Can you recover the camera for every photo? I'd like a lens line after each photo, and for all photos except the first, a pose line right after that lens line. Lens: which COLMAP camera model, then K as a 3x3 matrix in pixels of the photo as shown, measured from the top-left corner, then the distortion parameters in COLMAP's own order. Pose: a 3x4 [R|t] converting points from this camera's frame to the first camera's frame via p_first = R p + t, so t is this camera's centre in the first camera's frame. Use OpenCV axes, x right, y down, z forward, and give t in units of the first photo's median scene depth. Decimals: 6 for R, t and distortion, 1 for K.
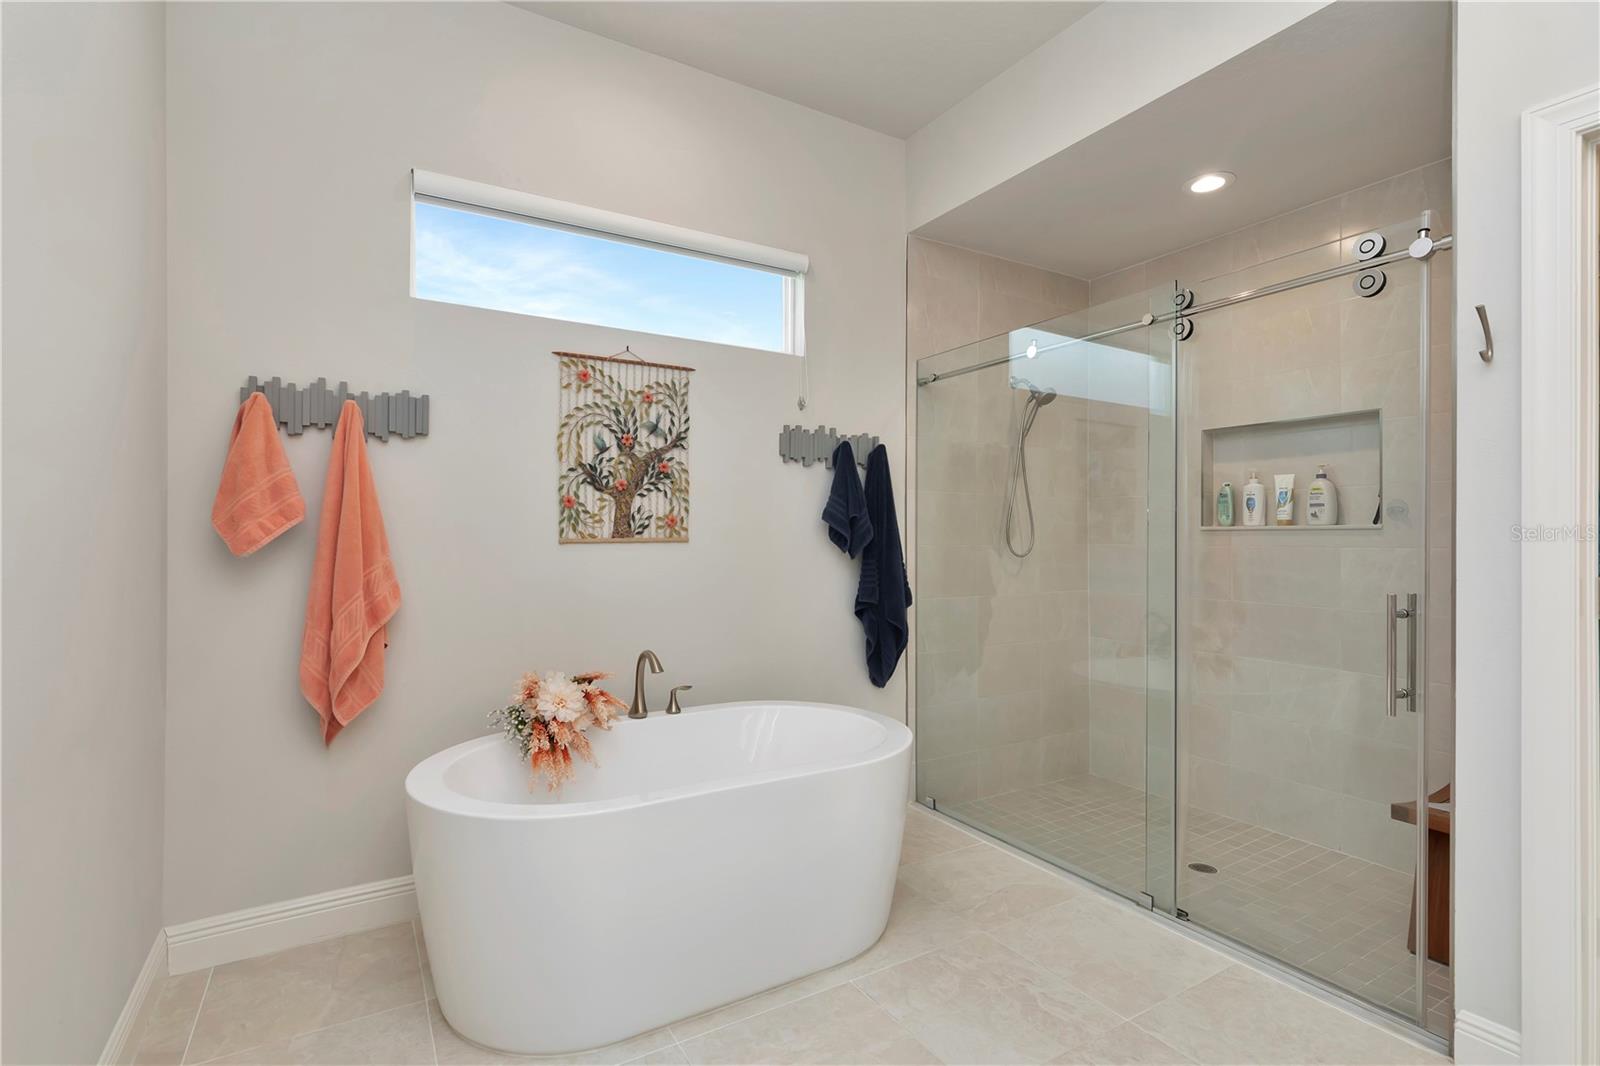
lens RADIAL K [[787.7, 0, 846.0], [0, 787.7, 541.0], [0, 0, 1]] dist [-0.000130, -0.000336]
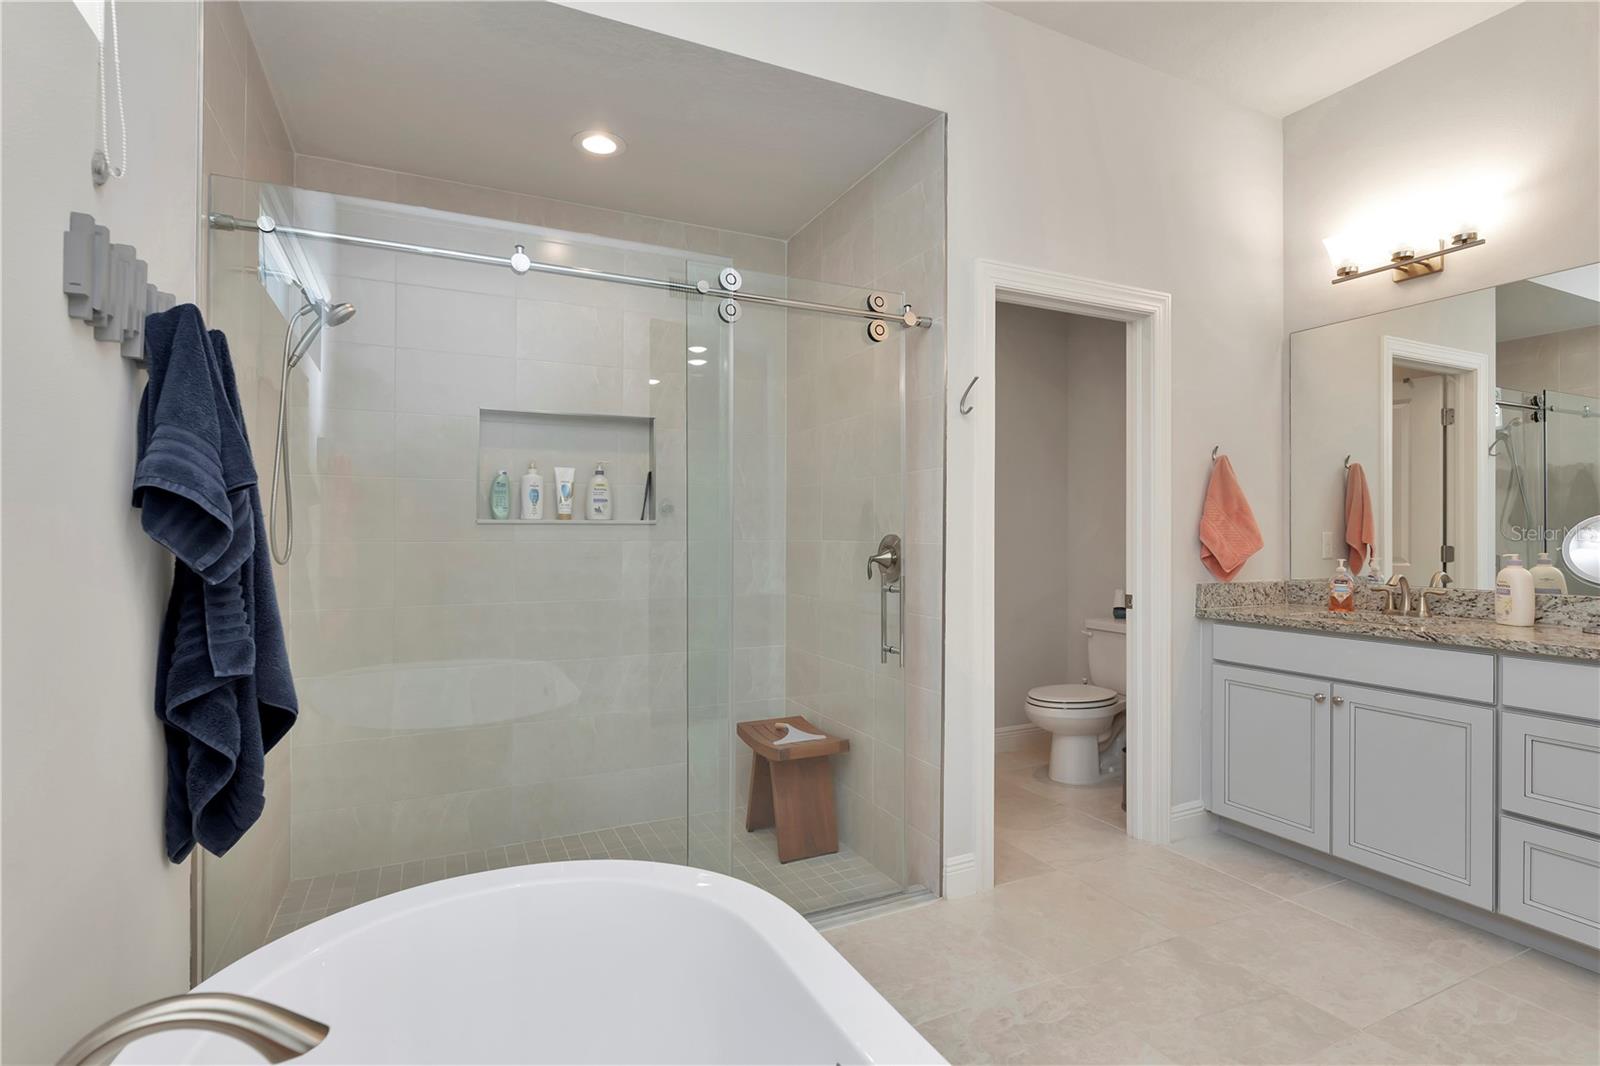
lens RADIAL K [[773.5, 0, 800.0], [0, 773.5, 533.0], [0, 0, 1]] dist [-0.002235, -0.000161]
pose [[0.122943, 0.003051, 0.992409, -0.374293], [0.000123, 0.999995, -0.003089, -0.000036], [-0.992414, 0.000502, 0.122942, 0.615103]]
